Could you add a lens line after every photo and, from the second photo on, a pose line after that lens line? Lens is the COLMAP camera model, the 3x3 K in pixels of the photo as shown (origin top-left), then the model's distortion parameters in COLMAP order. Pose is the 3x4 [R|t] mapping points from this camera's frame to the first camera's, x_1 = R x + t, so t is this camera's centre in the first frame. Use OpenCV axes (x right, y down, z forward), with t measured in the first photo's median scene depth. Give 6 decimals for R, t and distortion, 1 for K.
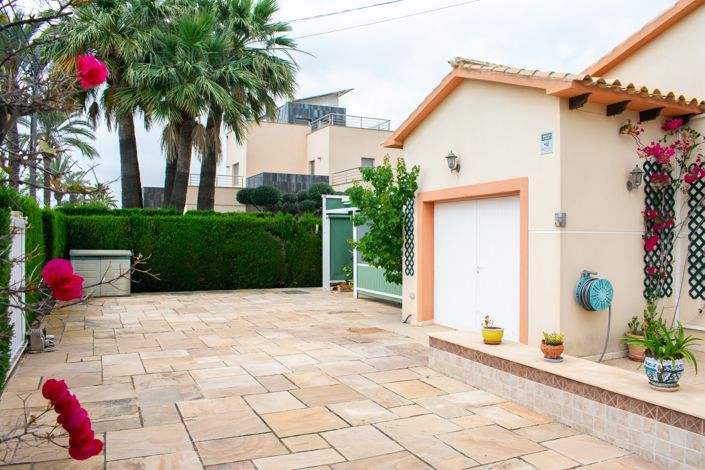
lens RADIAL K [[562.1, 0, 352.1], [0, 562.1, 235.2], [0, 0, 1]] dist [-0.091704, 0.016147]
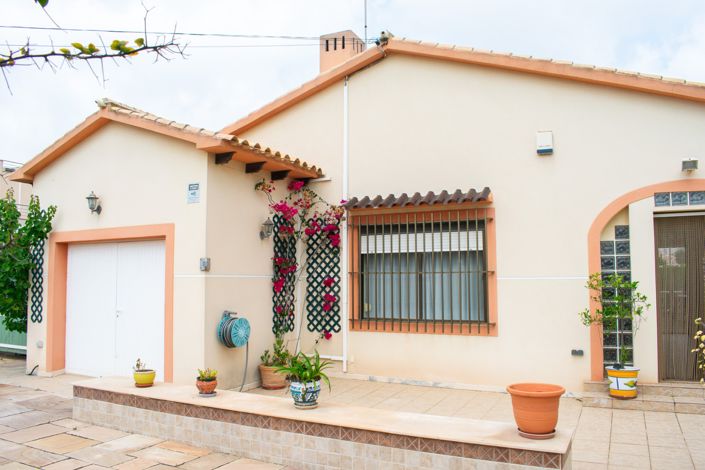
lens RADIAL K [[562.1, 0, 349.1], [0, 562.1, 236.3], [0, 0, 1]] dist [-0.091704, 0.016147]
pose [[0.784180, 0.040641, 0.619201, -0.078090], [0.004708, 0.997435, -0.071428, -0.003552], [-0.620515, 0.058928, 0.781977, -0.027042]]
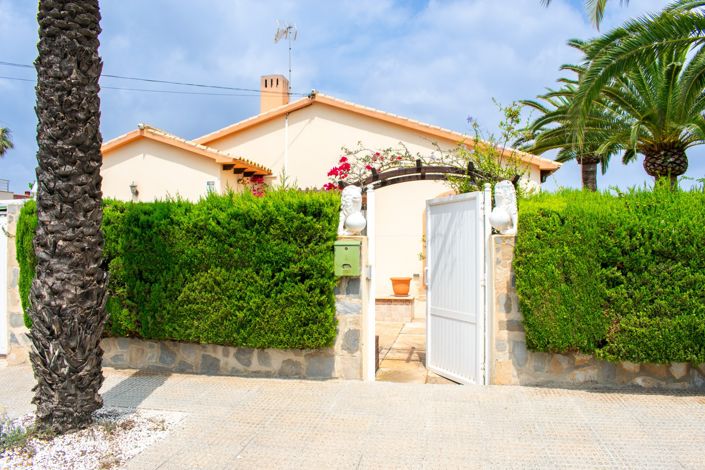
lens RADIAL K [[562.1, 0, 353.4], [0, 562.1, 234.4], [0, 0, 1]] dist [-0.091704, 0.016147]
pose [[0.583662, 0.002024, 0.811994, -0.871336], [0.004426, 0.999974, -0.005674, 0.005871], [-0.811984, 0.006906, 0.583638, -0.470138]]
